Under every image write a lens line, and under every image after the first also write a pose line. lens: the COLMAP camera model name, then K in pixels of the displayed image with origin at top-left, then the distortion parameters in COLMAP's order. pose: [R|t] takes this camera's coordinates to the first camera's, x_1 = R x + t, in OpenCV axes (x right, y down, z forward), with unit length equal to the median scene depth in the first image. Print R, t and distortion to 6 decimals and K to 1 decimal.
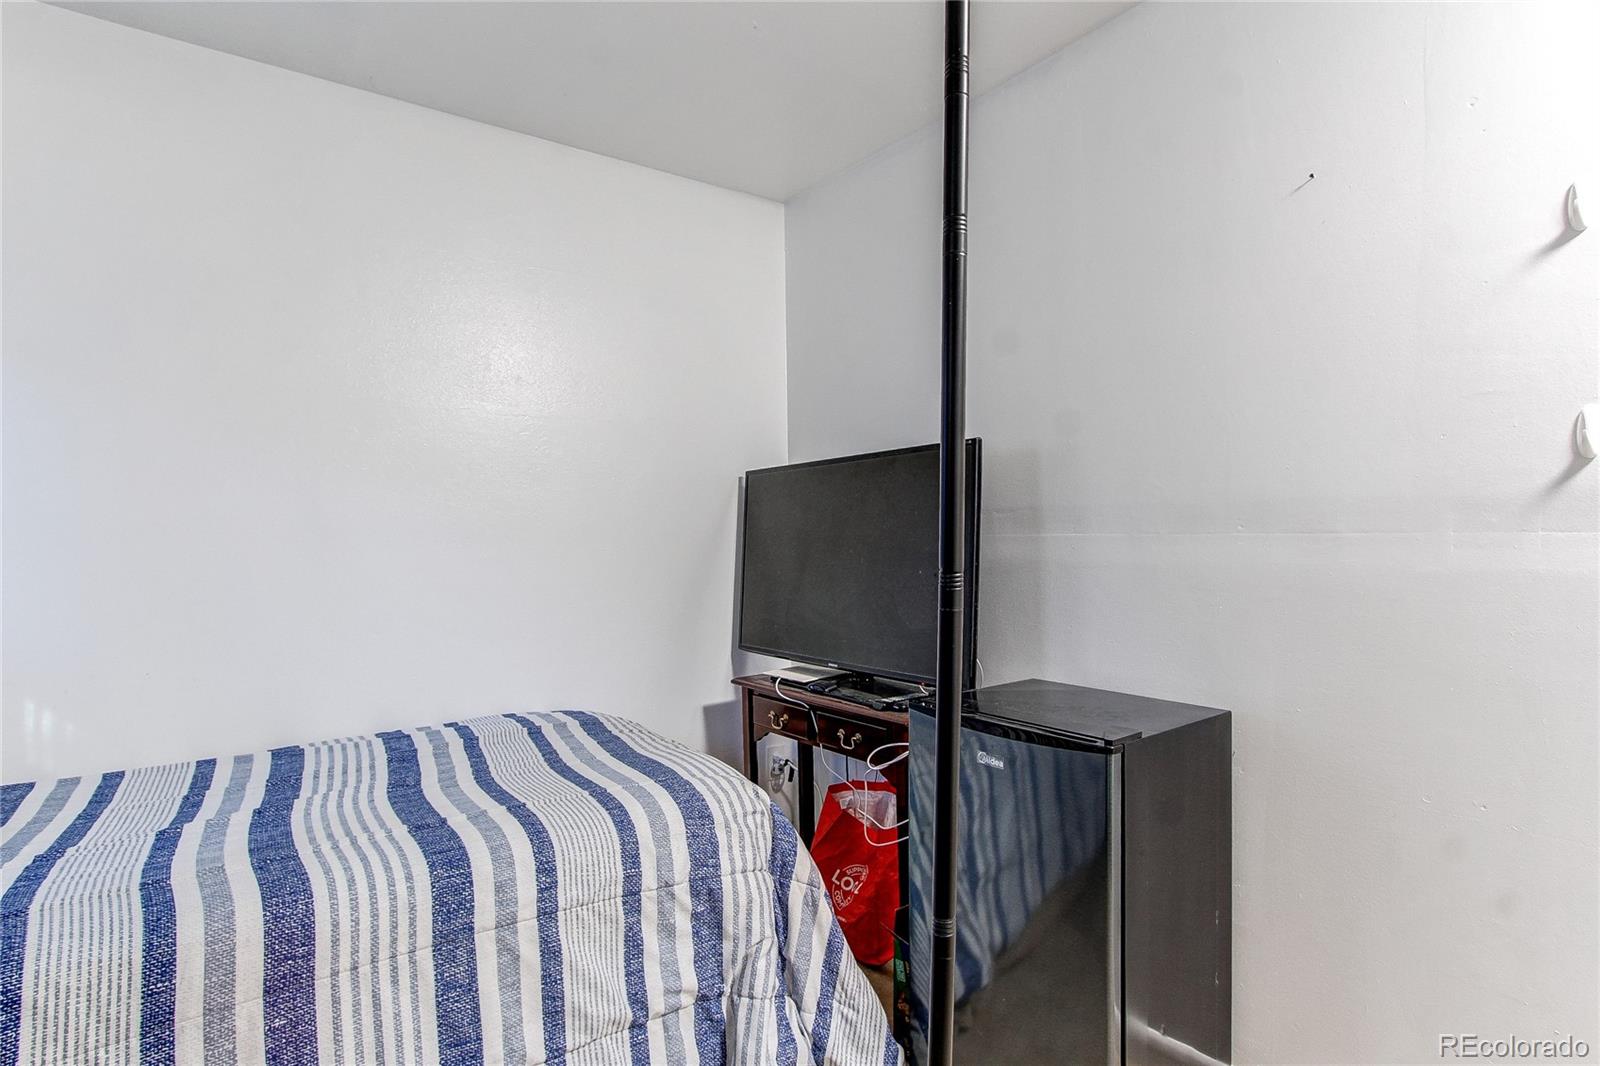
lens RADIAL K [[823.7, 0, 800.0], [0, 823.7, 533.0], [0, 0, 1]] dist [-0.013443, 0.009962]
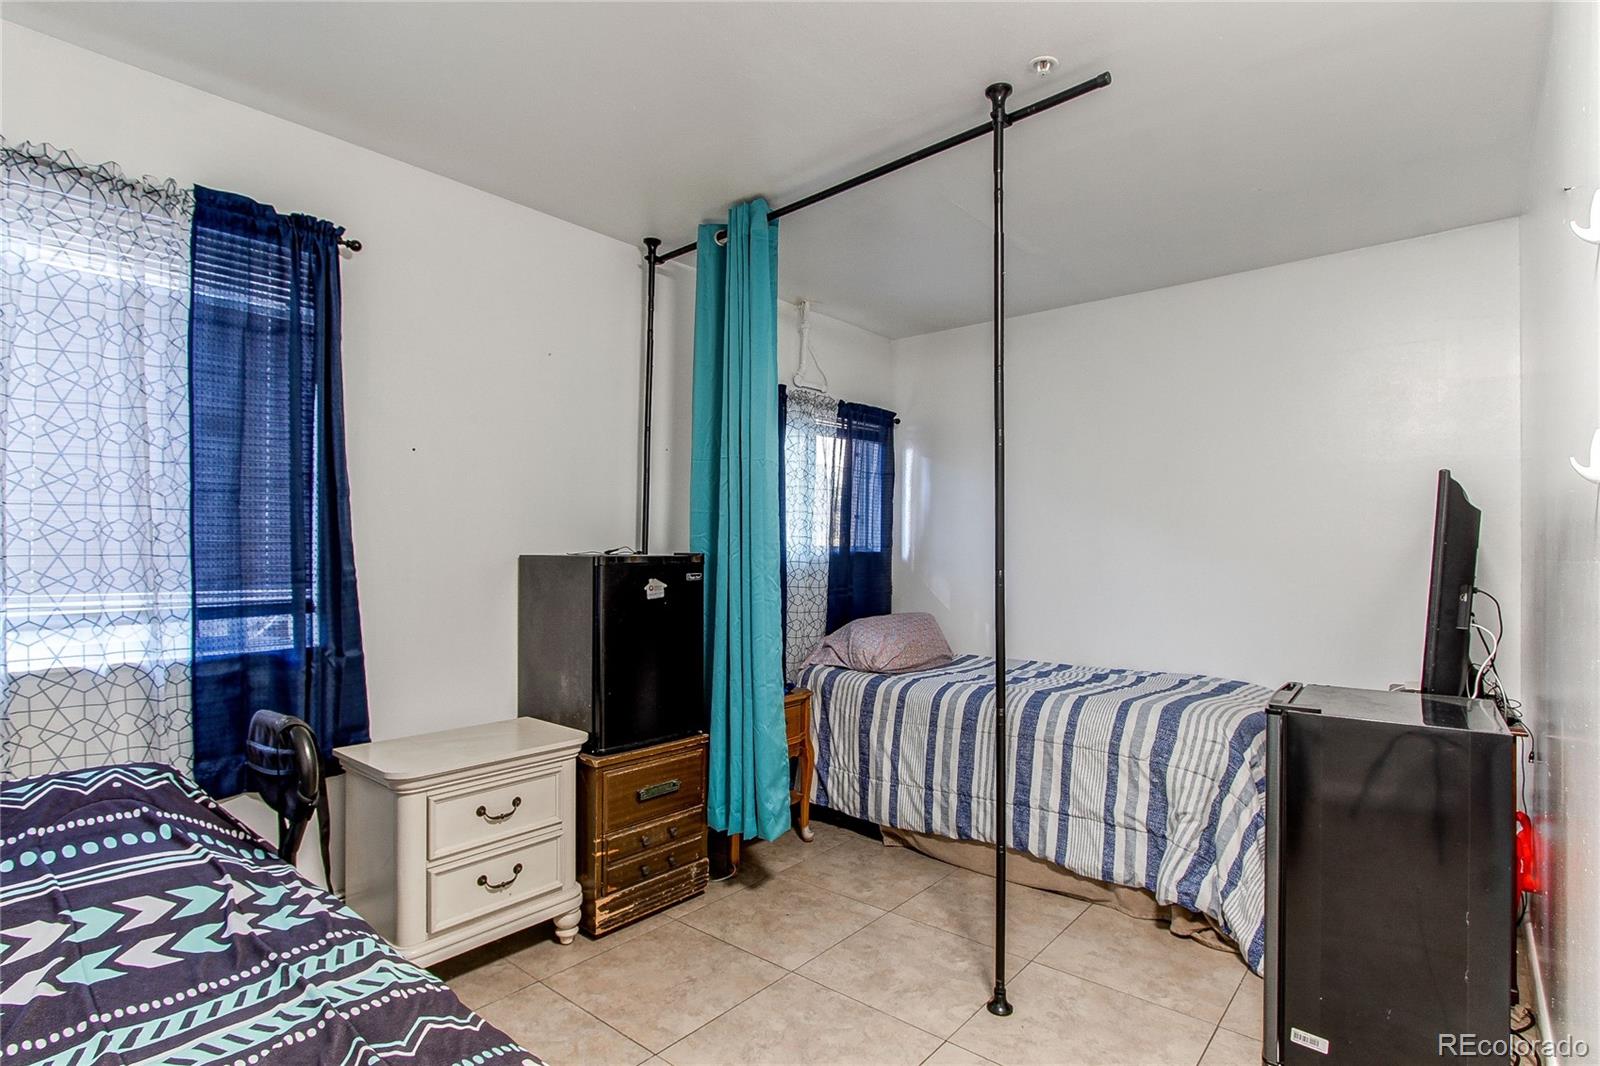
lens RADIAL K [[799.0, 0, 792.4], [0, 799.0, 551.4], [0, 0, 1]] dist [-0.013418, 0.007635]
pose [[0.237662, 0.006008, -0.971329, 1.387605], [-0.003291, 0.999980, 0.005380, -0.012650], [0.971342, 0.001918, 0.237677, -0.106107]]
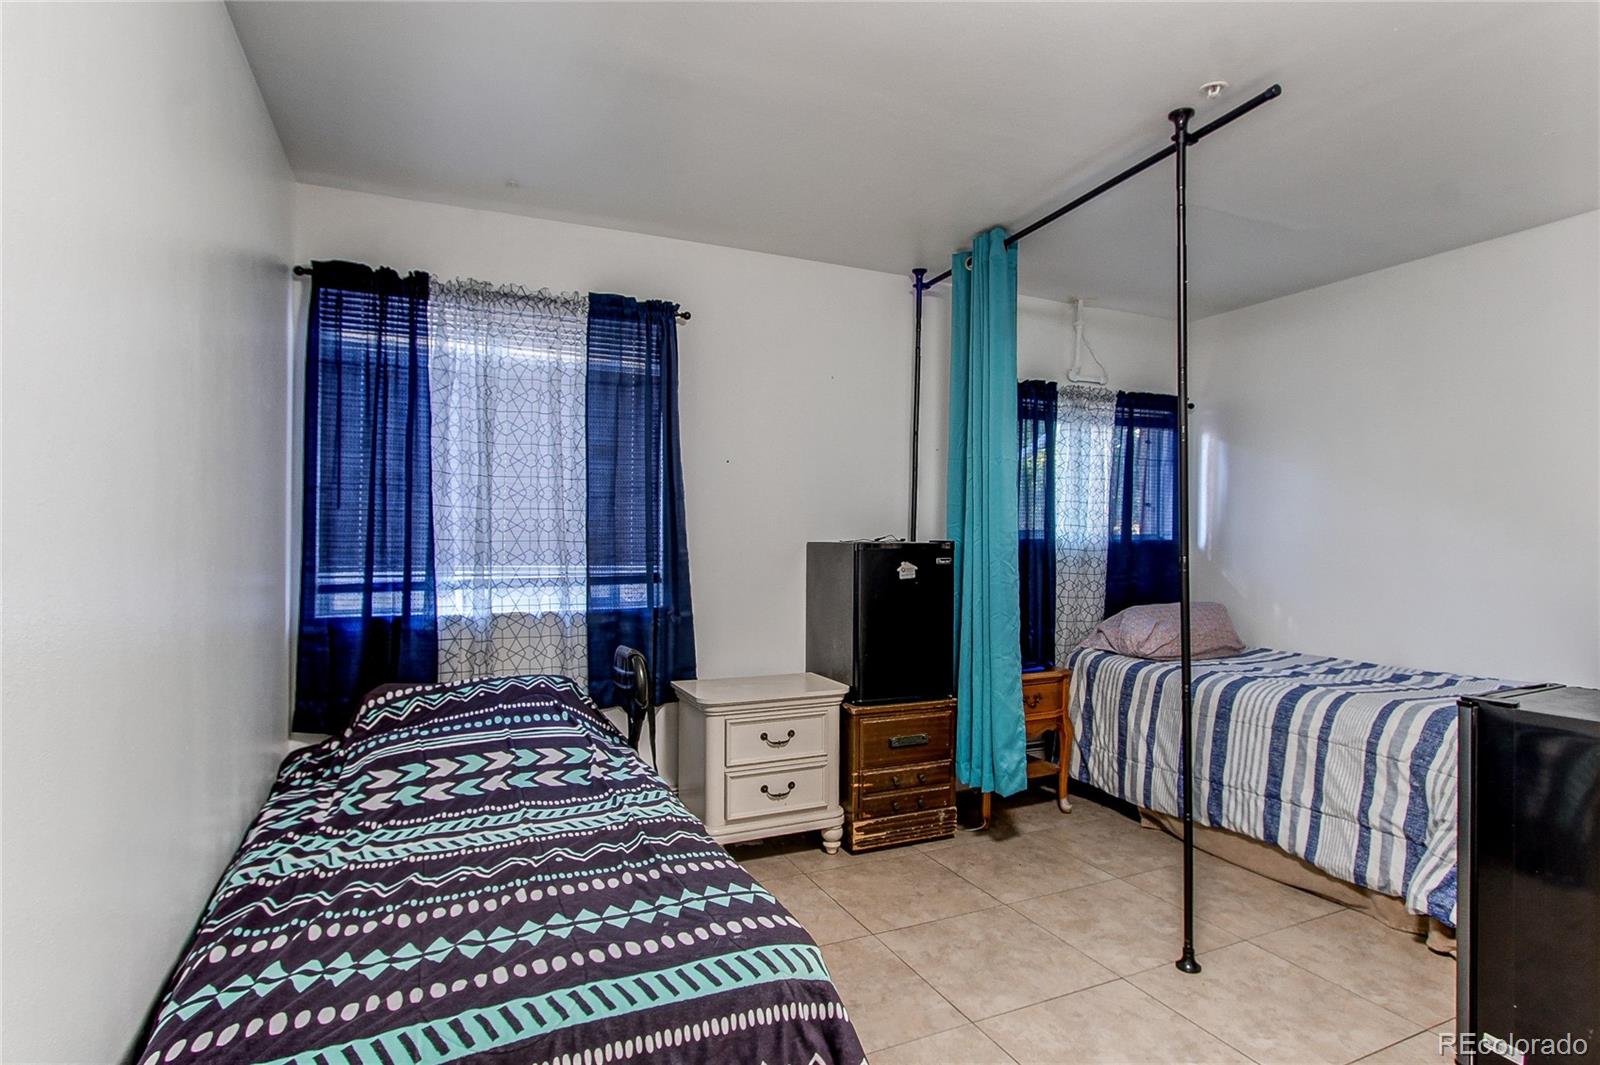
lens RADIAL K [[823.7, 0, 800.0], [0, 823.7, 532.5], [0, 0, 1]] dist [-0.013443, 0.009962]
pose [[-0.196438, -0.002371, -0.980513, 1.788503], [-0.002063, 0.999996, -0.002005, -0.014494], [0.980514, 0.001629, -0.196442, 0.176346]]
